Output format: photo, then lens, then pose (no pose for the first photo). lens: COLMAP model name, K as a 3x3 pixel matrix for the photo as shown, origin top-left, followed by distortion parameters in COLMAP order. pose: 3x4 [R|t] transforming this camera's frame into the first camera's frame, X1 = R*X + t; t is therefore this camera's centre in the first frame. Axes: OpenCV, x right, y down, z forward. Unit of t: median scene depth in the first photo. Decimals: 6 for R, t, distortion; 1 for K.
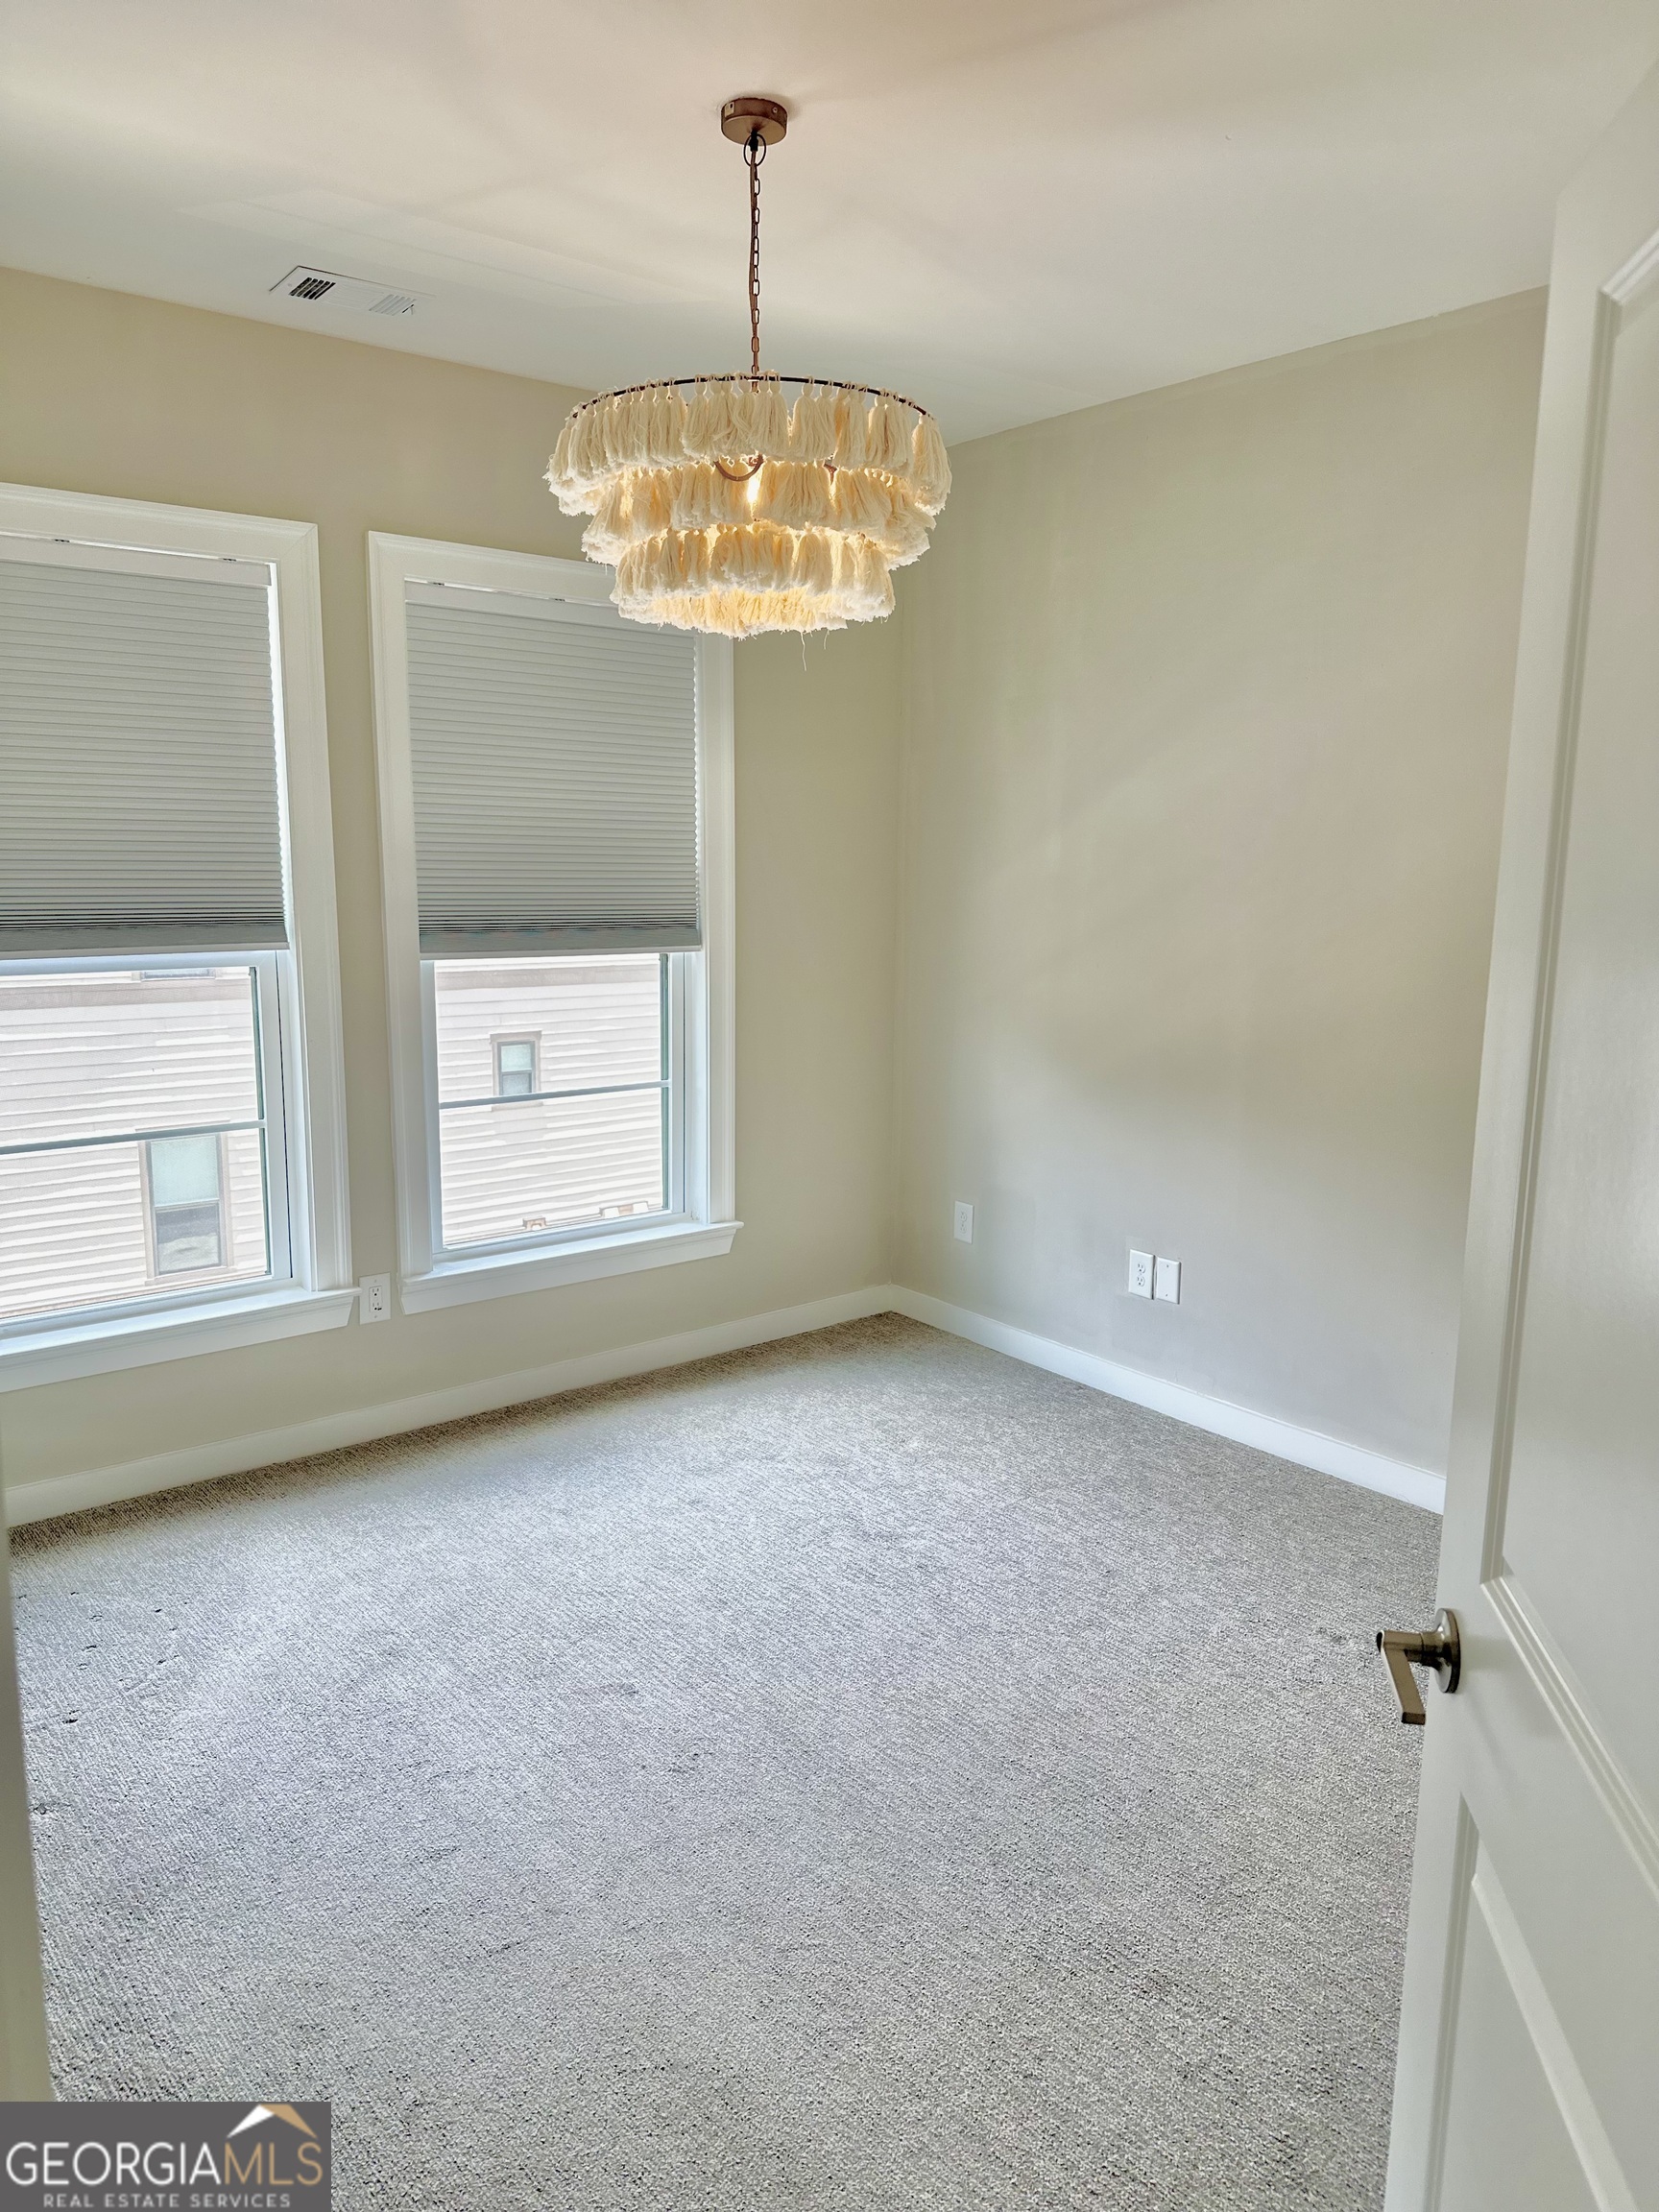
lens RADIAL K [[1488.4, 0, 829.5], [0, 1488.4, 1106.0], [0, 0, 1]] dist [0.004837, 0.001040]
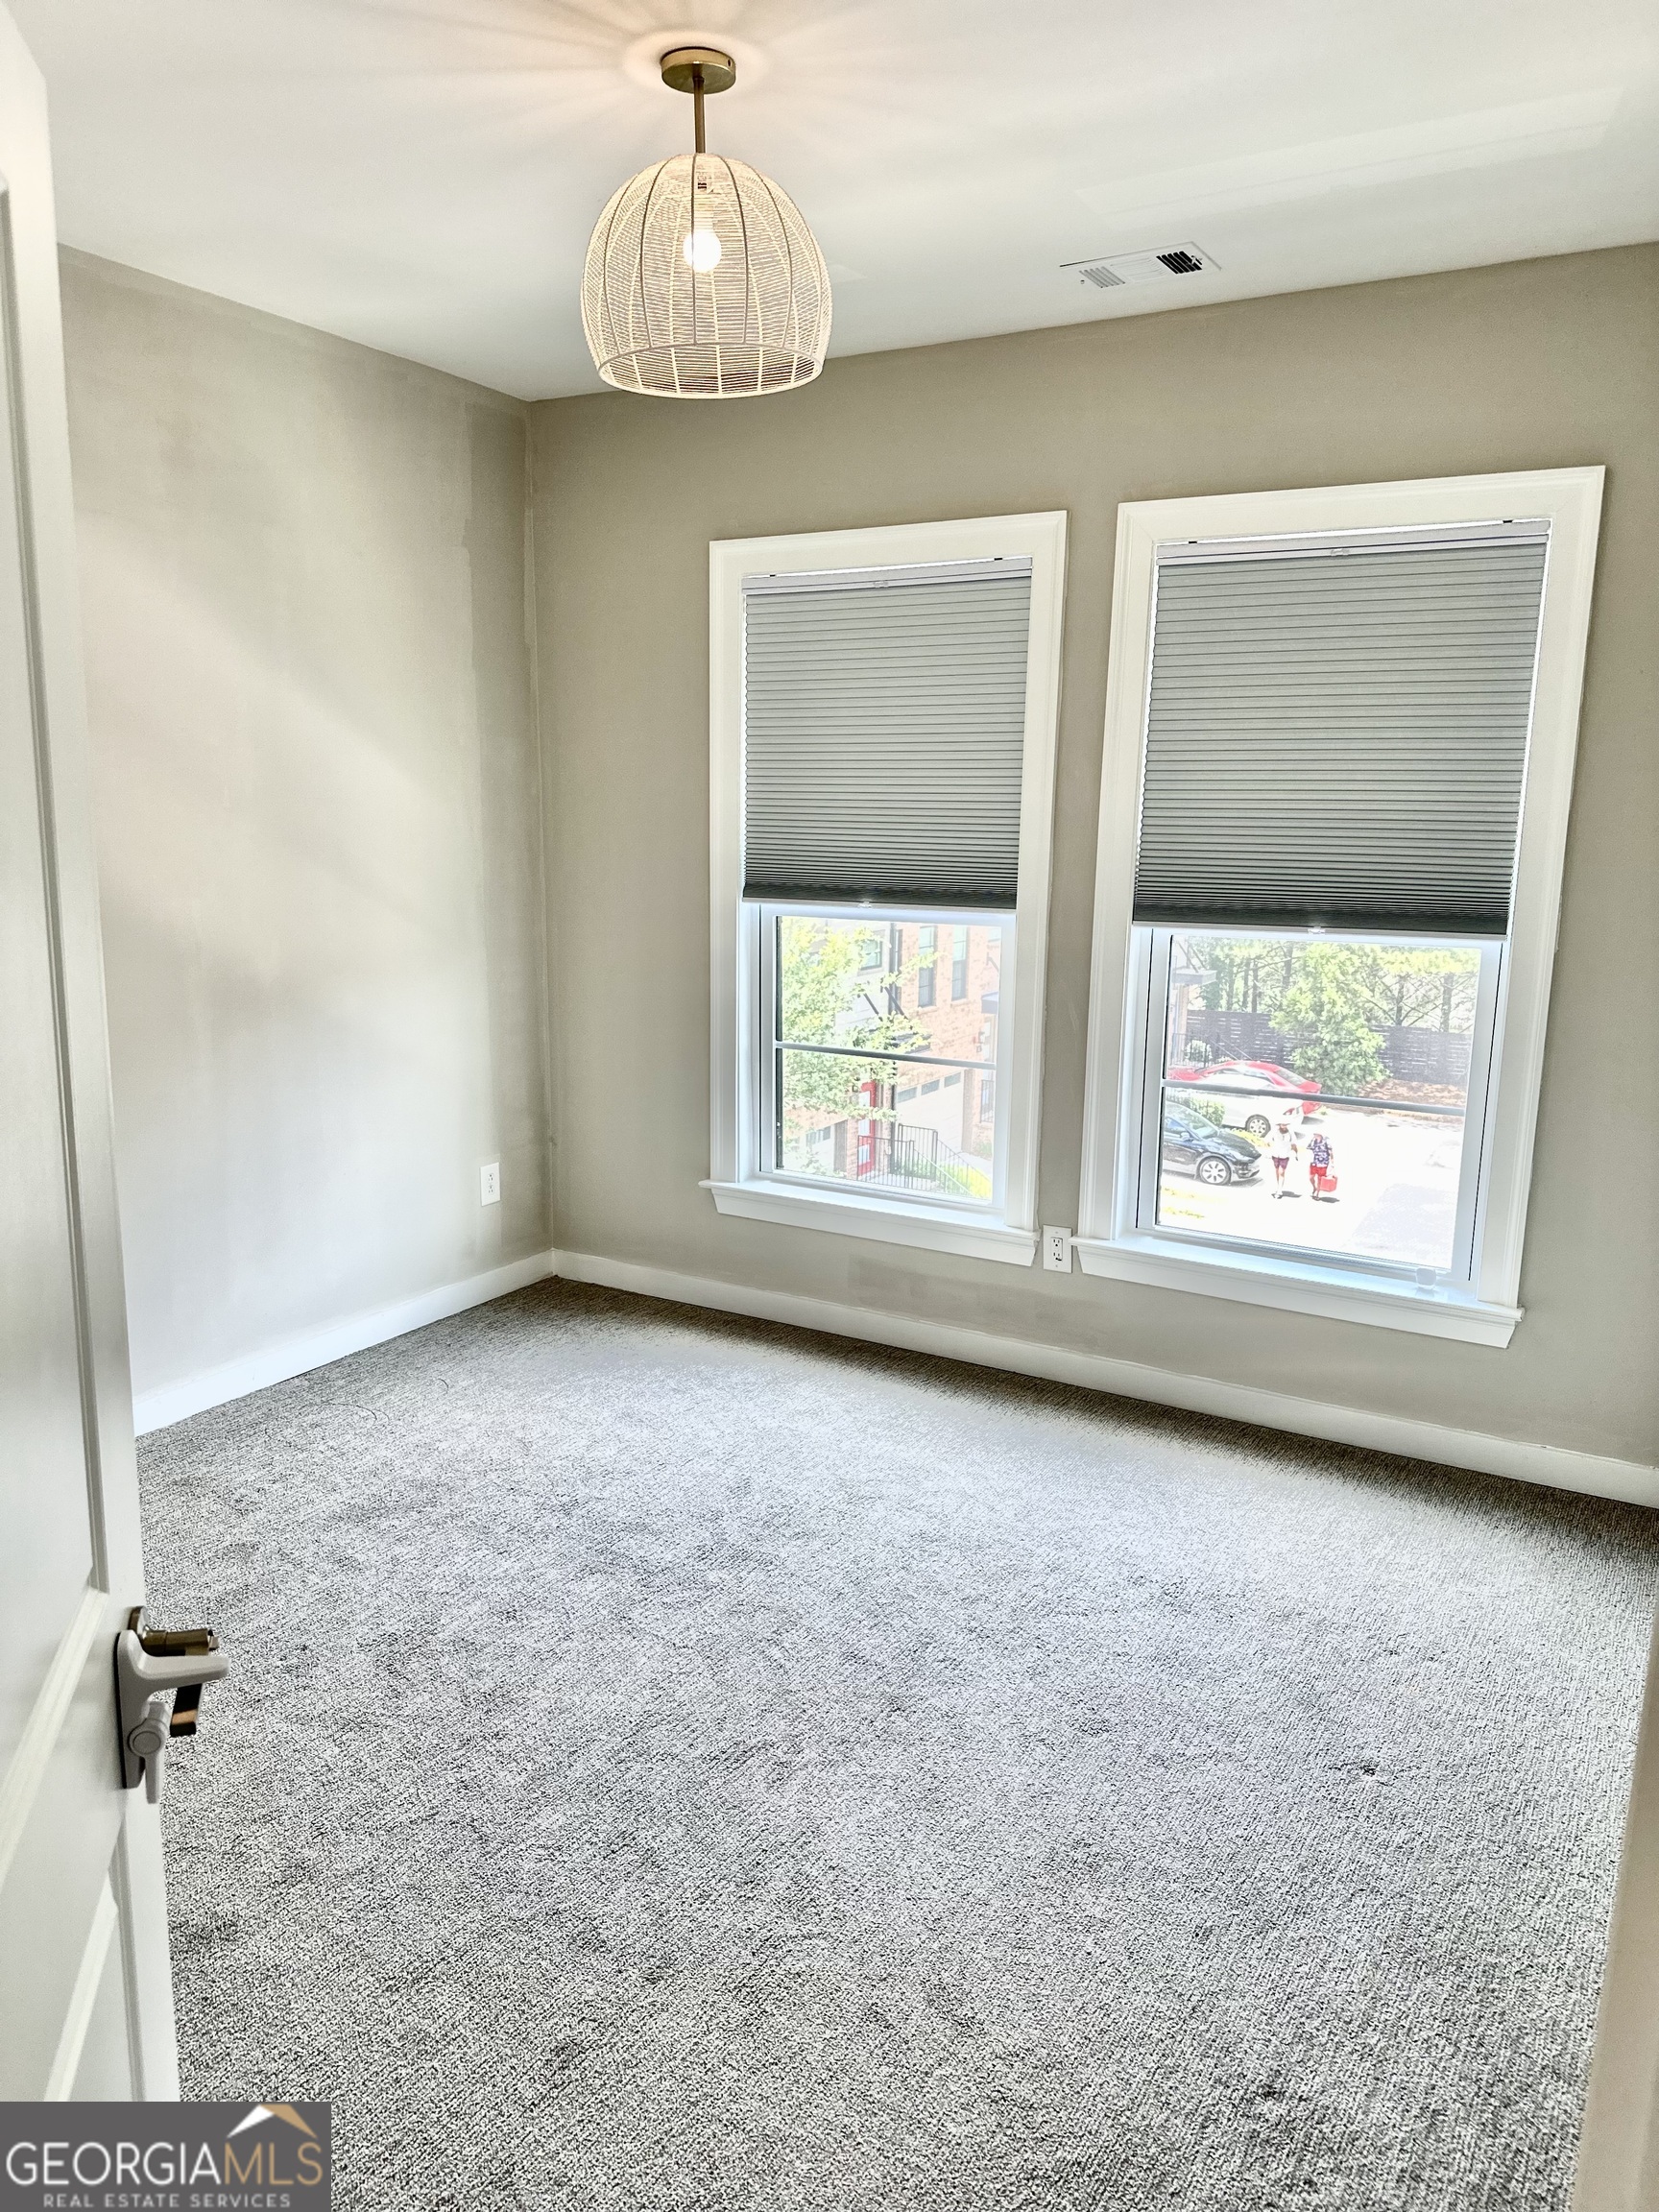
lens RADIAL K [[1488.4, 0, 829.5], [0, 1488.4, 1106.0], [0, 0, 1]] dist [0.004837, 0.001040]
pose [[0.355139, 0.166617, -0.919845, 0.596406], [-0.170932, 0.978972, 0.111333, -0.058948], [0.919053, 0.117693, 0.376152, 0.467581]]
